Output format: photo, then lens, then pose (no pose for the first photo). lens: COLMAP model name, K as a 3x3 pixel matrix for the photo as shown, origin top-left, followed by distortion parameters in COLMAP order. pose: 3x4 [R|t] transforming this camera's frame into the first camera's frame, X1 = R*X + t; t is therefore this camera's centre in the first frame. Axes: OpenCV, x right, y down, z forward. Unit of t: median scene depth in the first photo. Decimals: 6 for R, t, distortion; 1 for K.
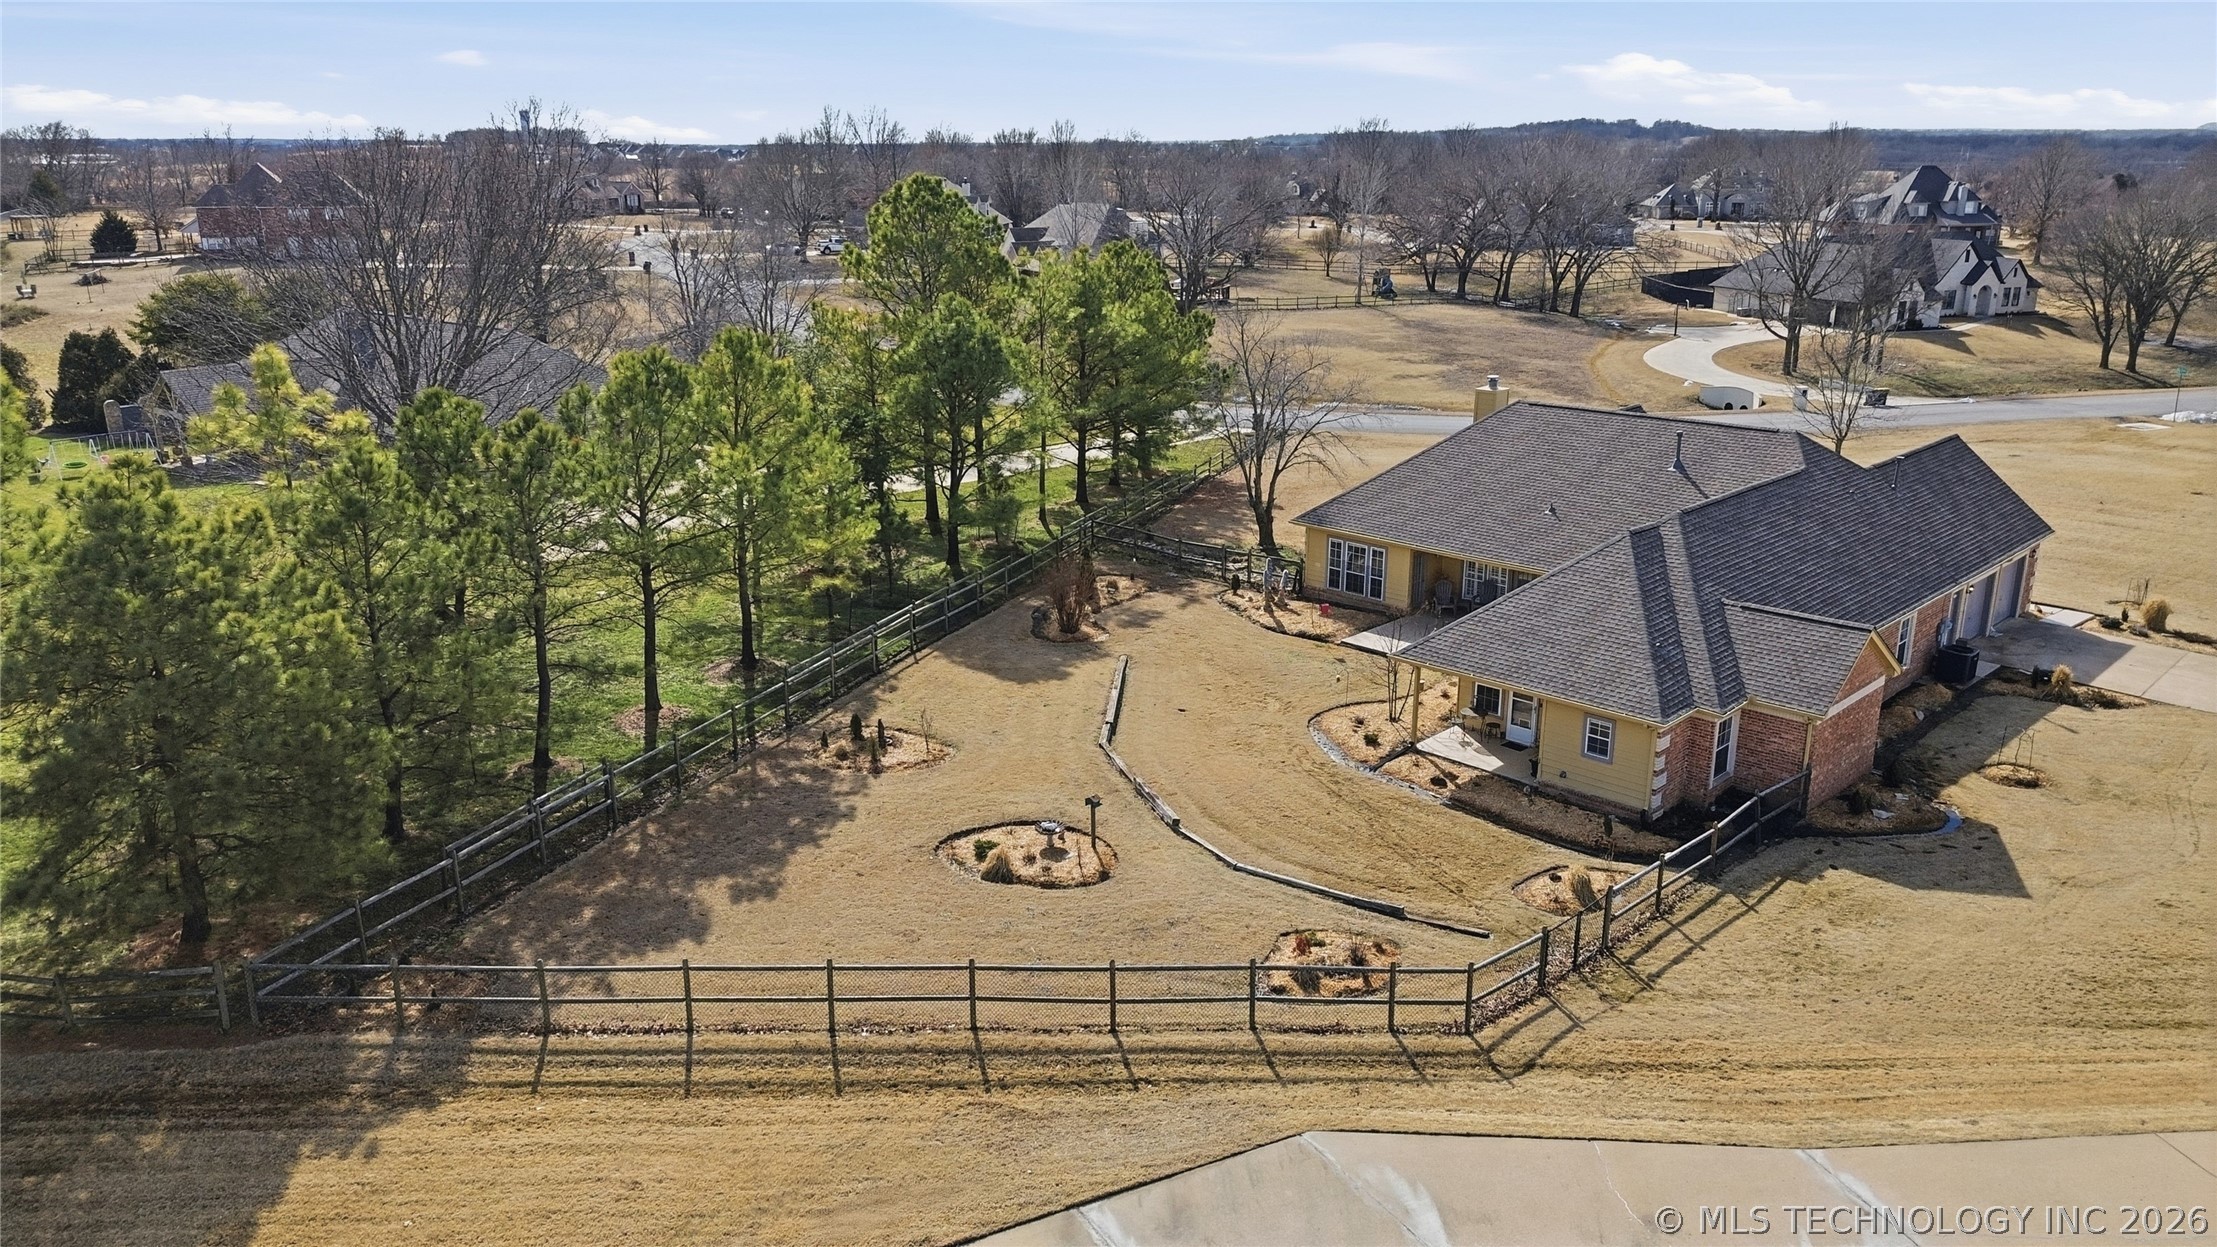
lens RADIAL K [[1541.7, 0, 1108.5], [0, 1541.7, 623.5], [0, 0, 1]] dist [0.019256, -0.003661]
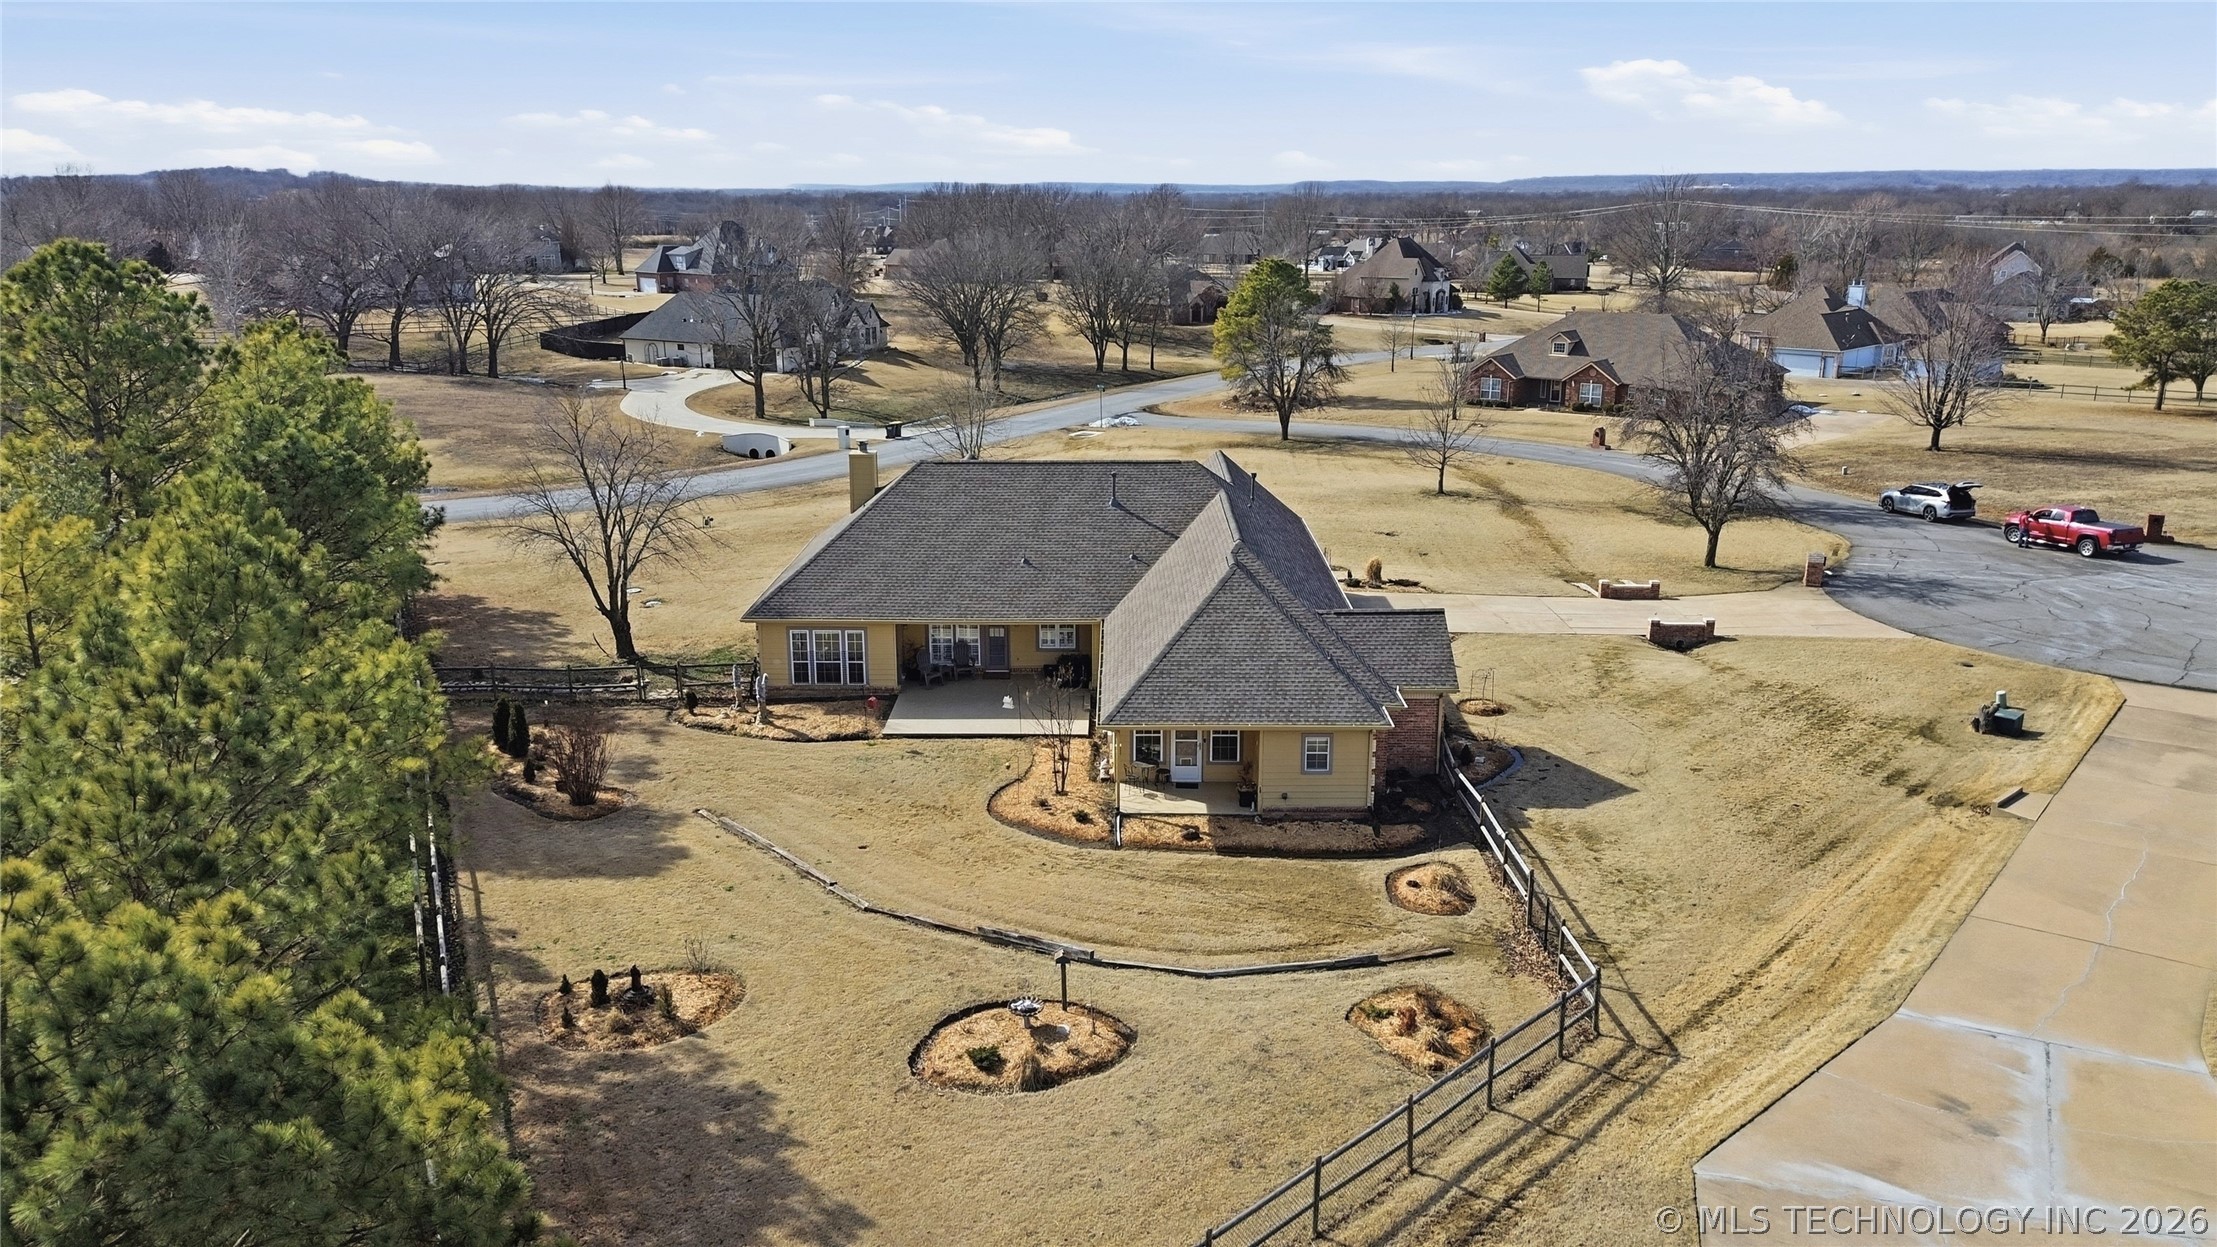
lens RADIAL K [[1534.8, 0, 1108.5], [0, 1534.8, 623.5], [0, 0, 1]] dist [0.077688, -0.085271]
pose [[0.711543, -0.180451, 0.679076, -0.362866], [0.202443, 0.978127, 0.047796, -0.069308], [-0.672847, 0.103465, 0.732511, 0.222812]]
